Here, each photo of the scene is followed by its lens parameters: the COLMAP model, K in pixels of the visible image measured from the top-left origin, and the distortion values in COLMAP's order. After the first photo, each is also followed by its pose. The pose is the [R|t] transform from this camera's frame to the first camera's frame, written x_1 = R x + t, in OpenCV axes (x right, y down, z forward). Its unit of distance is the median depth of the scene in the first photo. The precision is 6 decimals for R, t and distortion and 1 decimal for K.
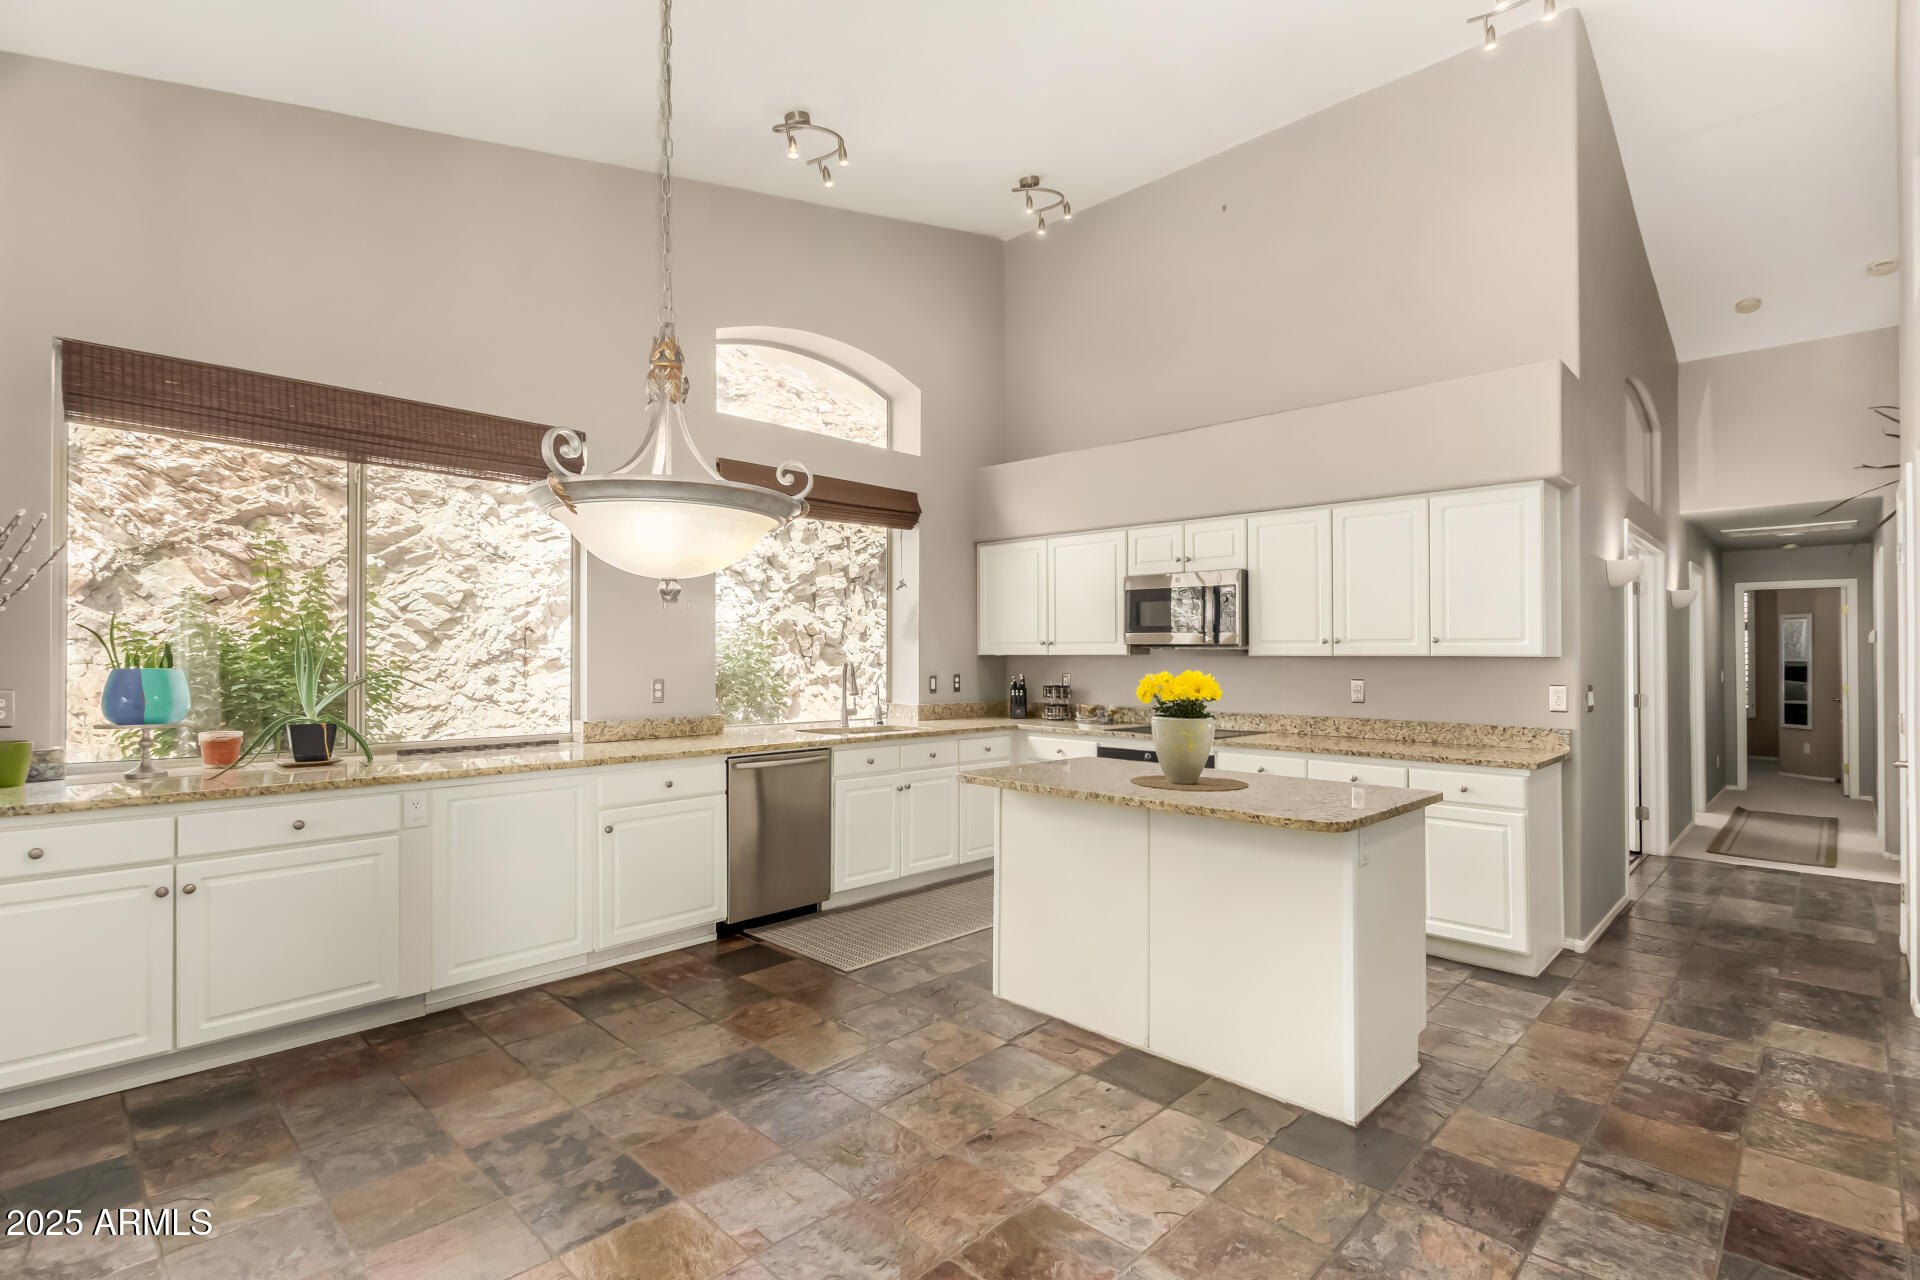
lens RADIAL K [[913.2, 0, 1002.5], [0, 913.2, 644.7], [0, 0, 1]] dist [0.021032, -0.006796]
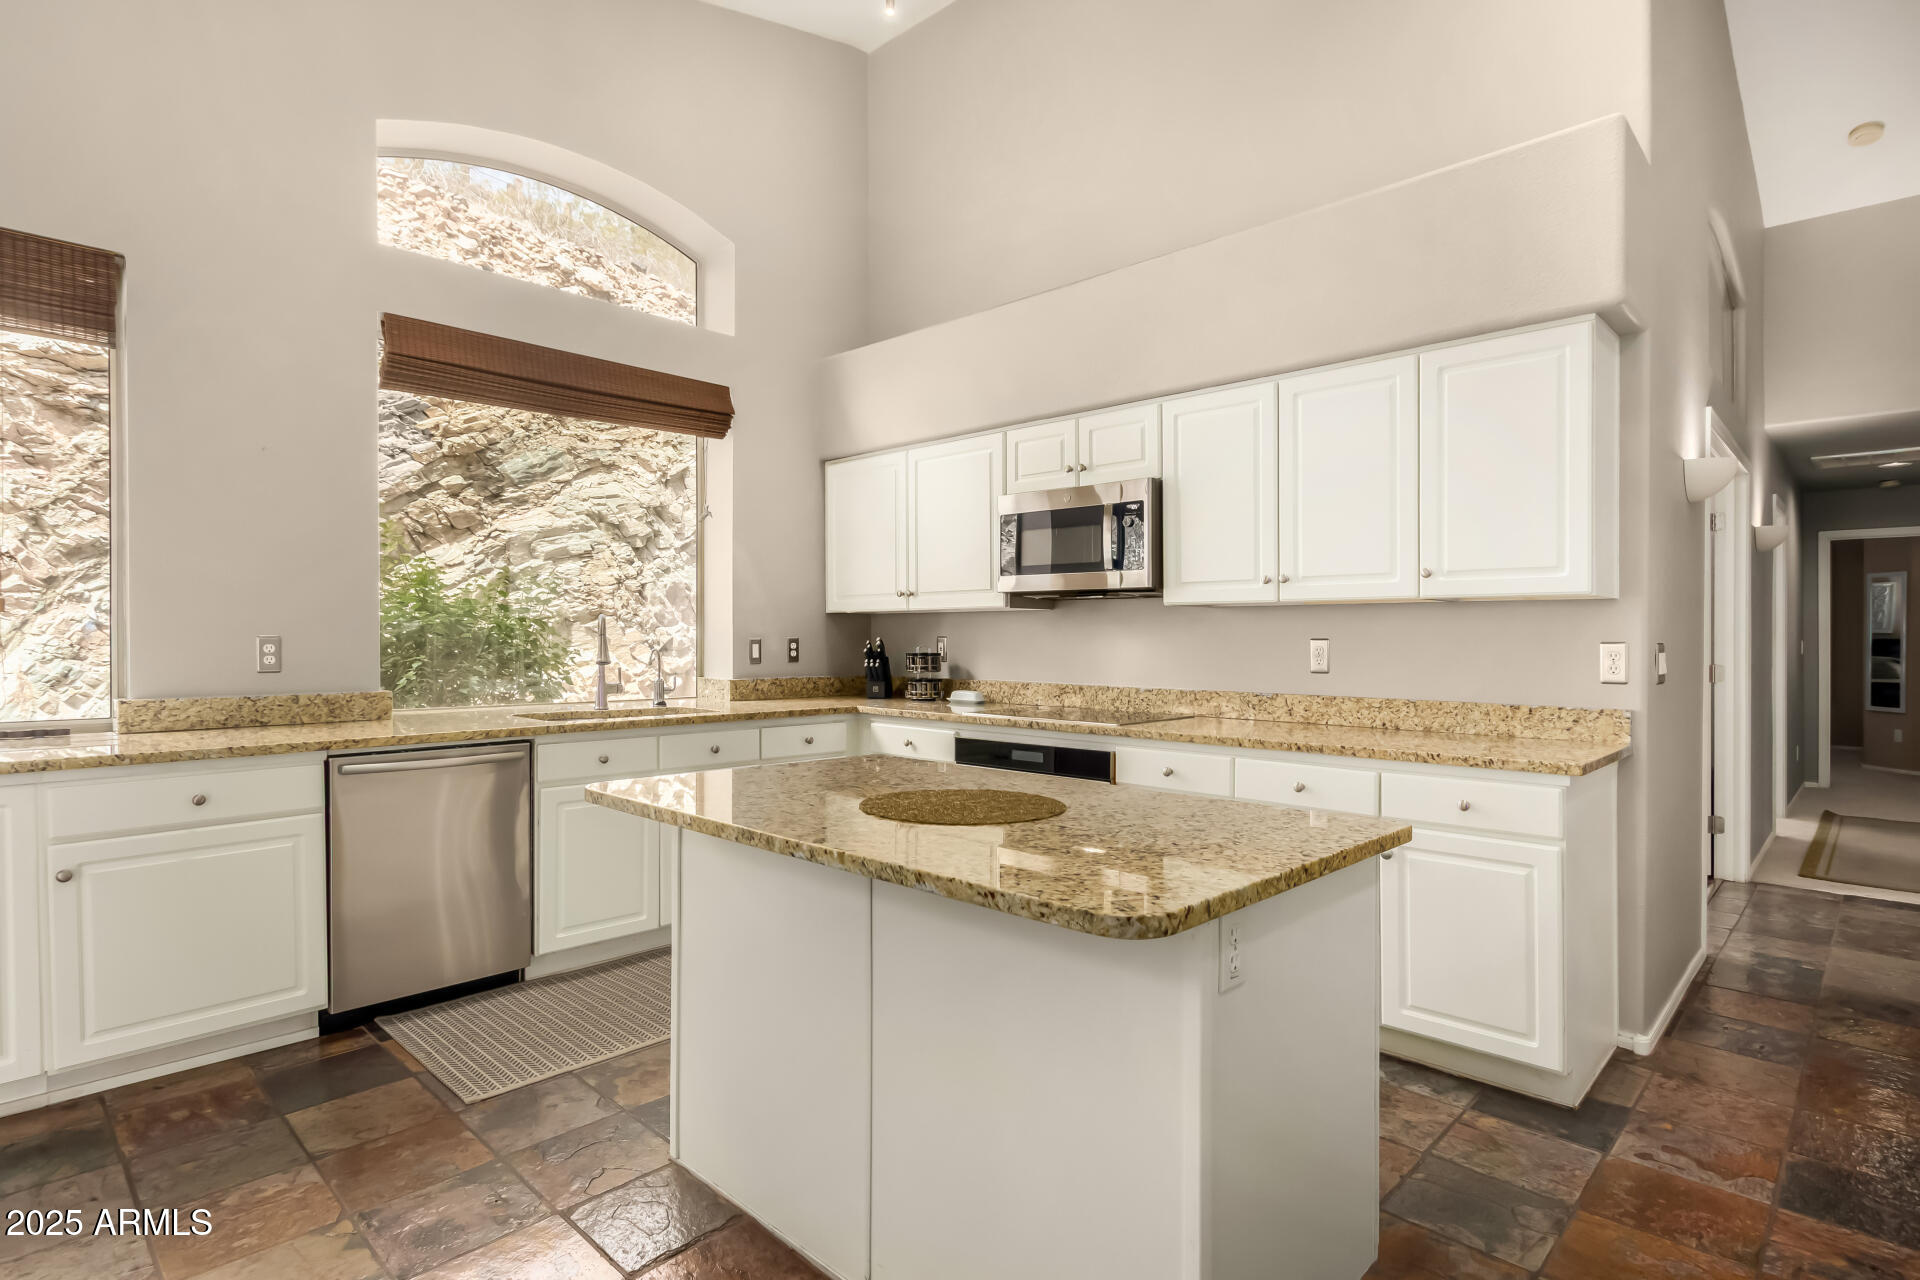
lens RADIAL K [[980.6, 0, 1012.9], [0, 980.6, 638.2], [0, 0, 1]] dist [0.009678, -0.006804]
pose [[0.999959, 0.000008, 0.009067, 0.120135], [-0.000128, 0.999913, 0.013195, 0.021930], [-0.009066, -0.013195, 0.999872, 0.213496]]
